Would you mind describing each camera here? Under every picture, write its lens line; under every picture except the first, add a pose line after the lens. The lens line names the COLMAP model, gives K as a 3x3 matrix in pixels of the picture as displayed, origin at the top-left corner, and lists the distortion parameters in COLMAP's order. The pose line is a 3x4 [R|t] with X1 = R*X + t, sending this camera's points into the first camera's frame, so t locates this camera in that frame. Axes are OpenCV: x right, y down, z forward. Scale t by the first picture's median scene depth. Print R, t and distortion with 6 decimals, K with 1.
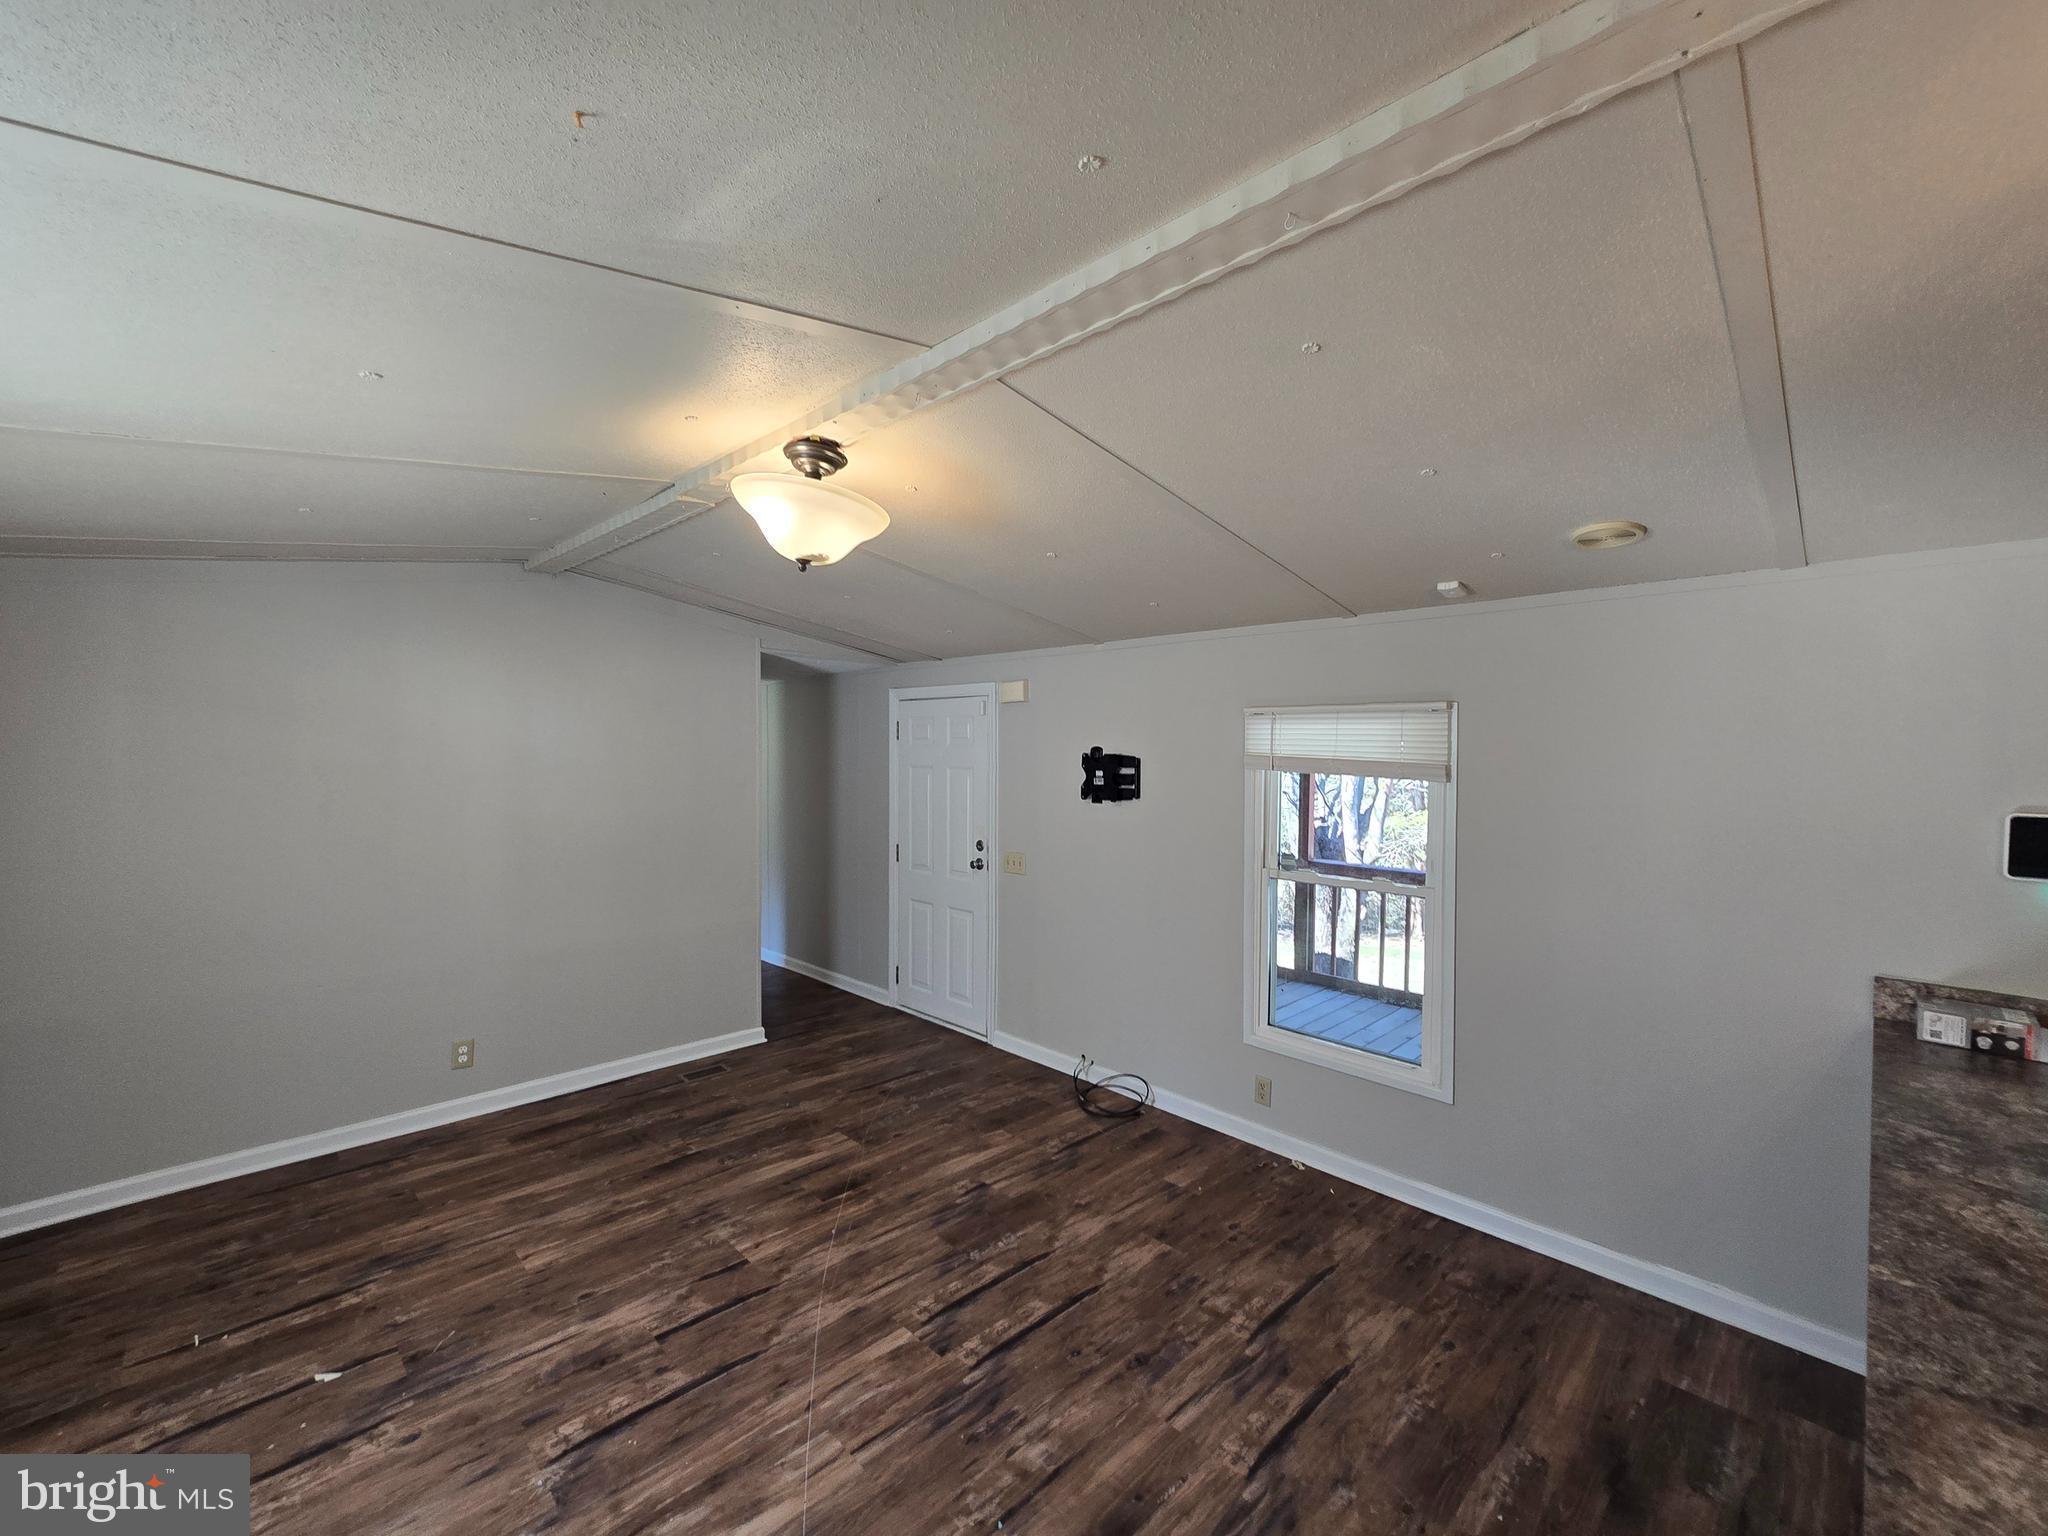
lens RADIAL K [[842.5, 0, 1017.6], [0, 842.5, 775.8], [0, 0, 1]] dist [-0.005622, 0.003019]
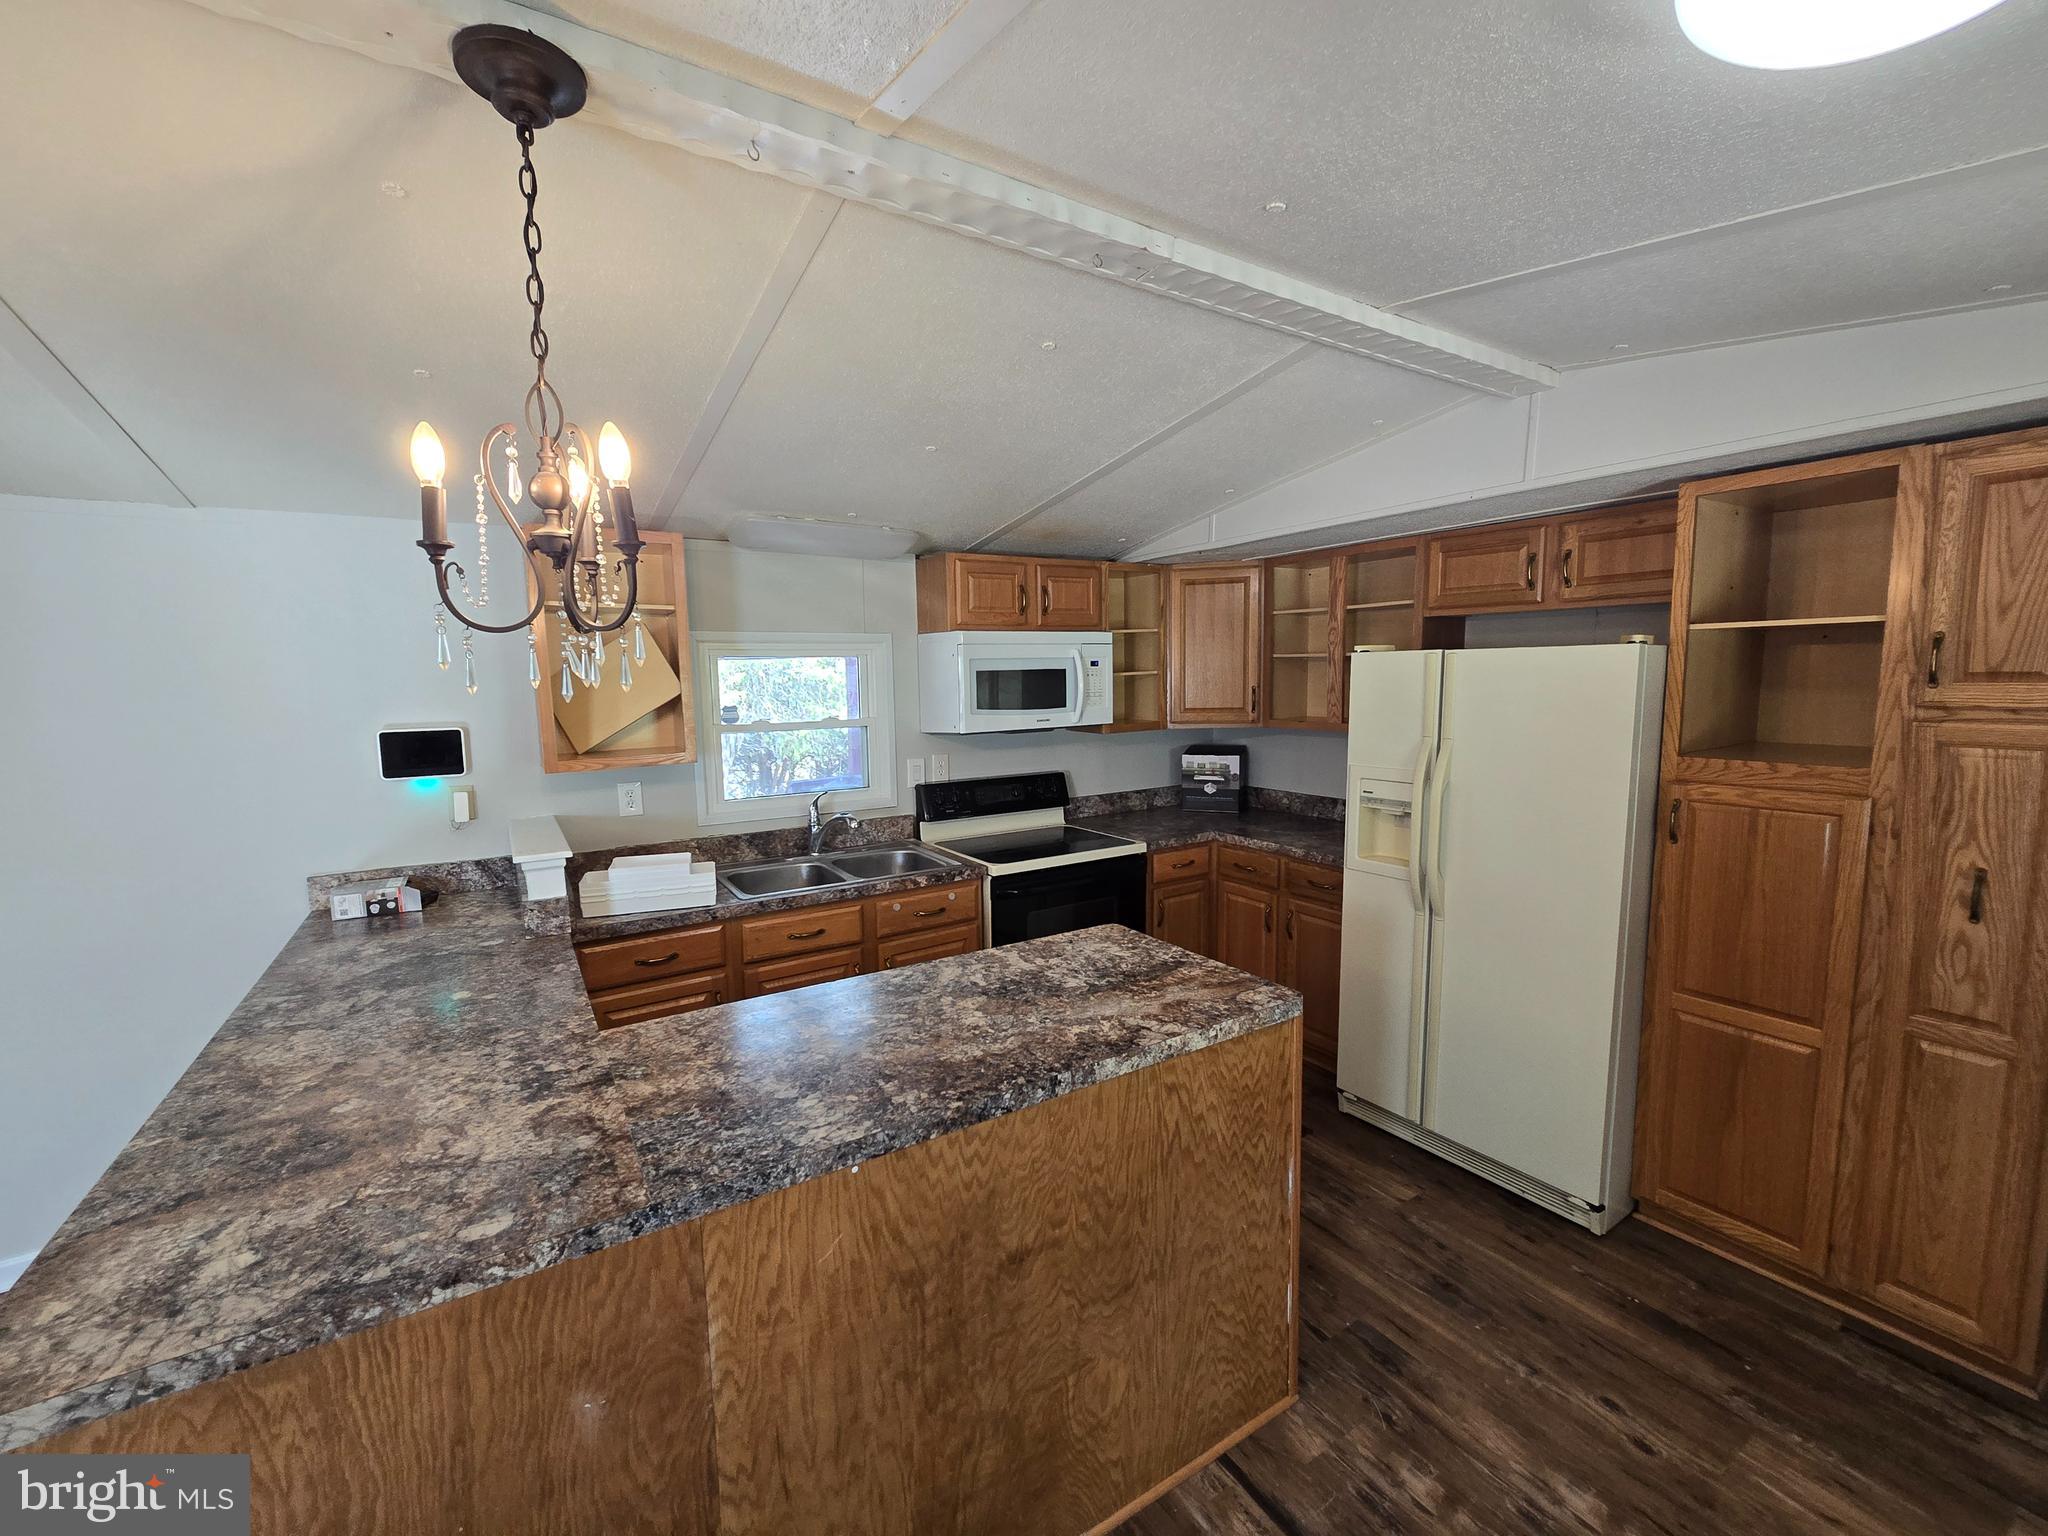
lens RADIAL K [[842.5, 0, 1010.8], [0, 842.5, 774.6], [0, 0, 1]] dist [-0.005622, 0.003019]
pose [[0.218069, -0.129771, 0.967267, 0.109593], [0.048923, 0.991327, 0.121970, 0.001767], [-0.974706, 0.020724, 0.222527, -0.202577]]
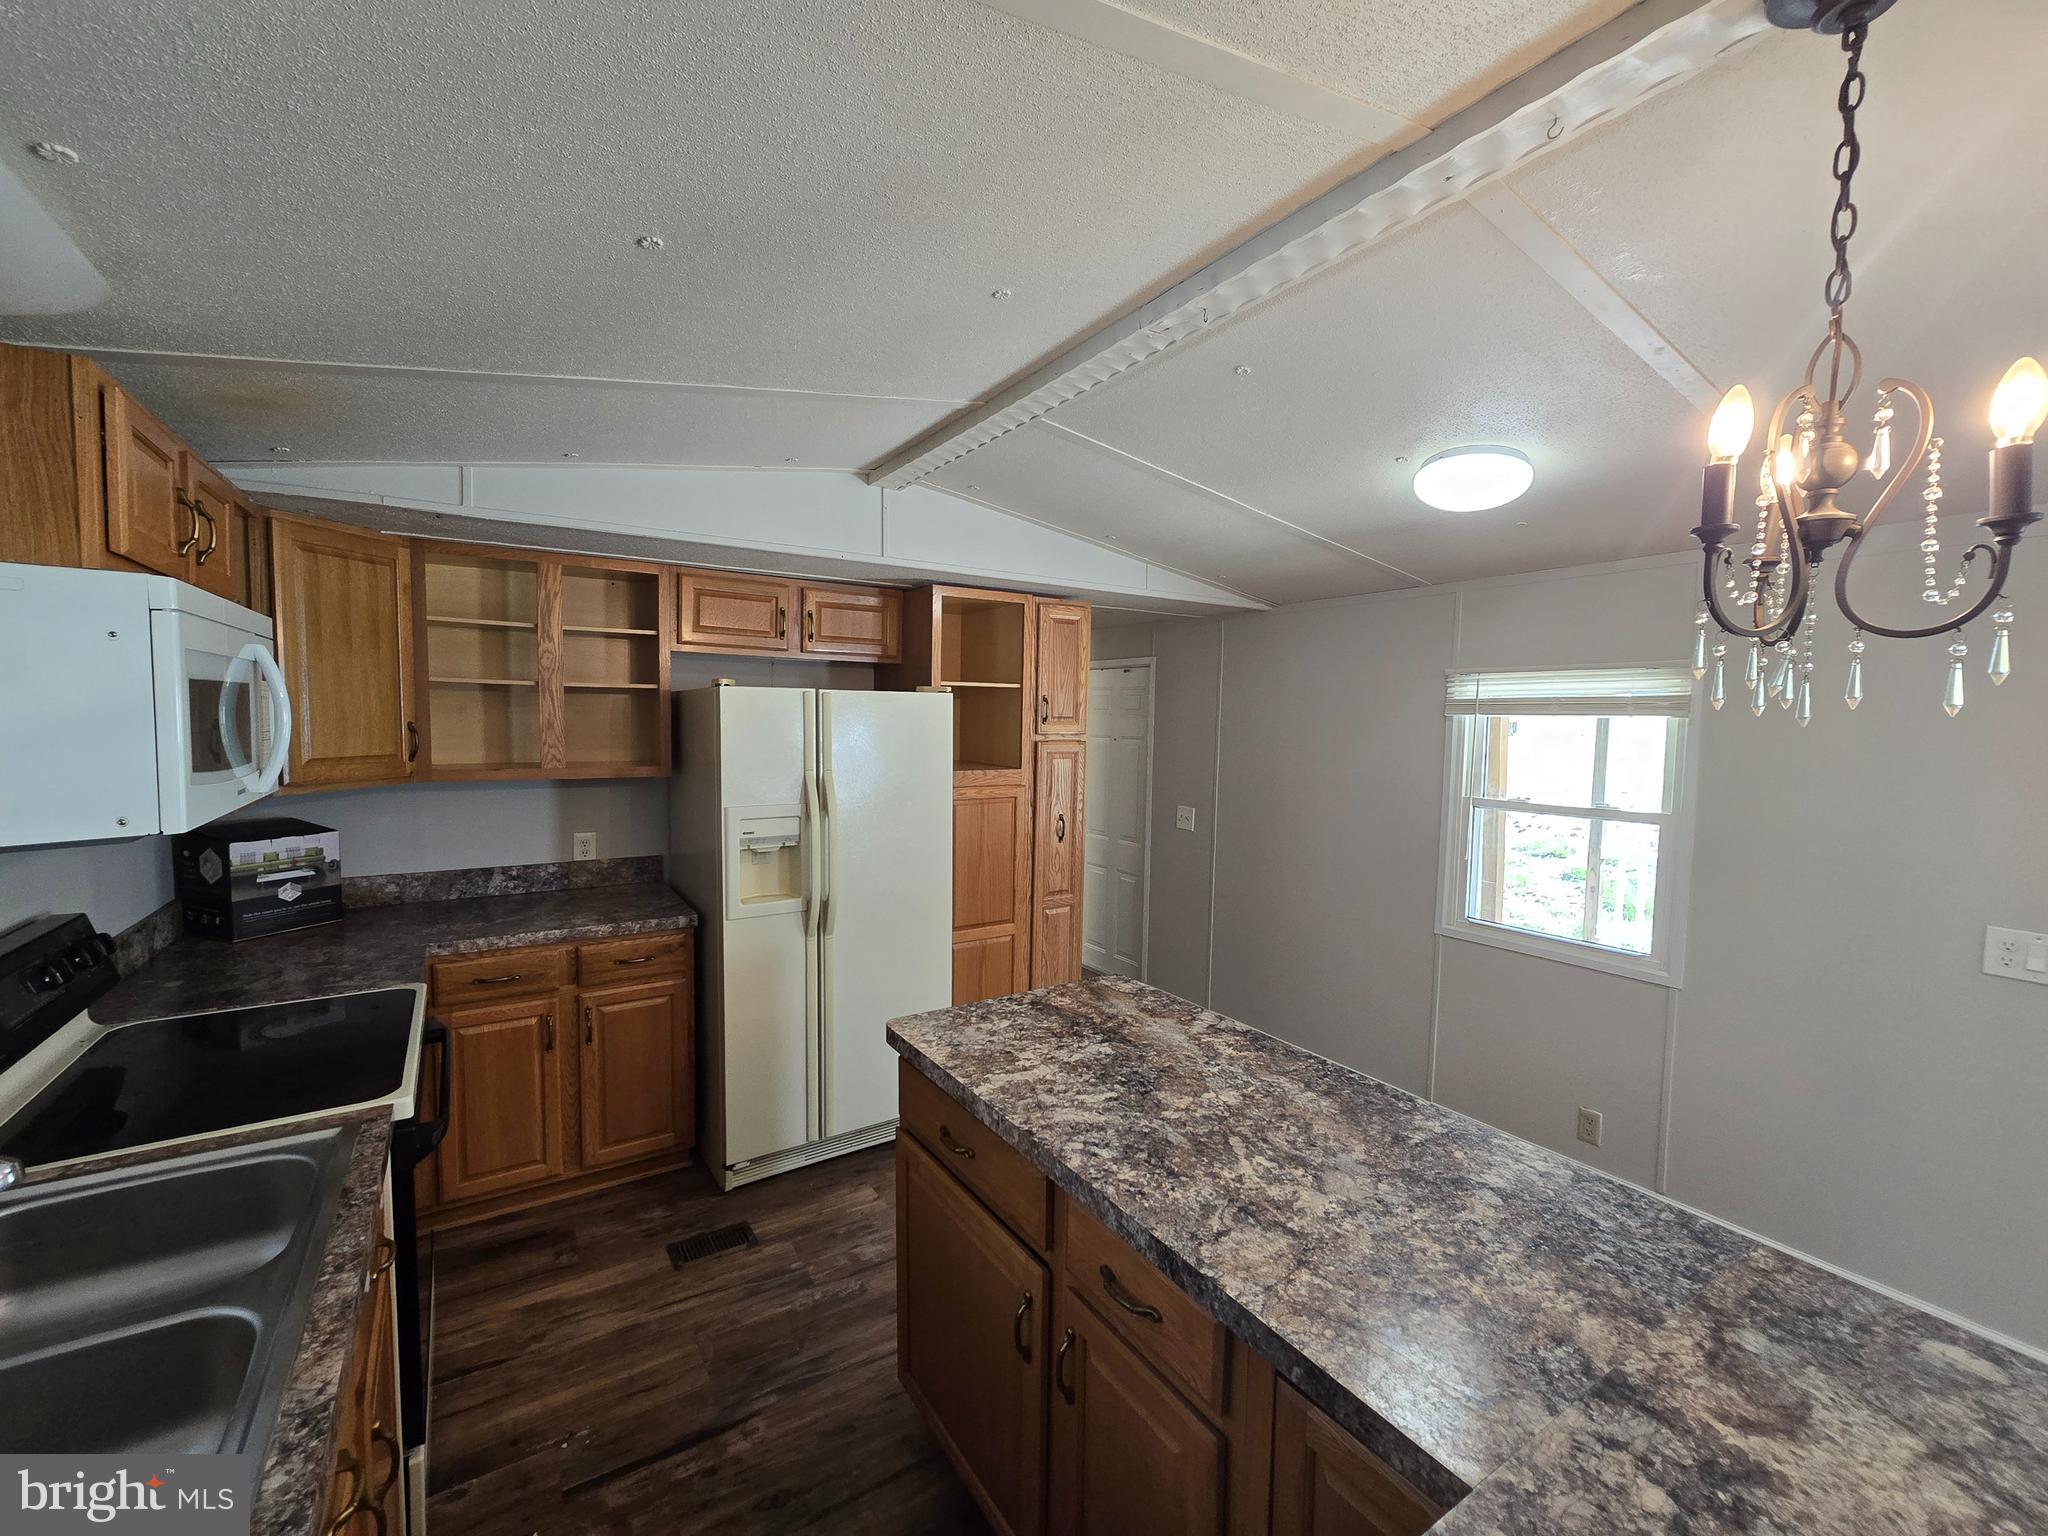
lens RADIAL K [[842.5, 0, 1014.6], [0, 842.5, 769.0], [0, 0, 1]] dist [-0.005622, 0.003019]
pose [[-0.977778, -0.036585, 0.206427, 0.792884], [-0.016618, 0.995083, 0.097643, -0.006630], [-0.208985, 0.092042, -0.973578, 0.599777]]
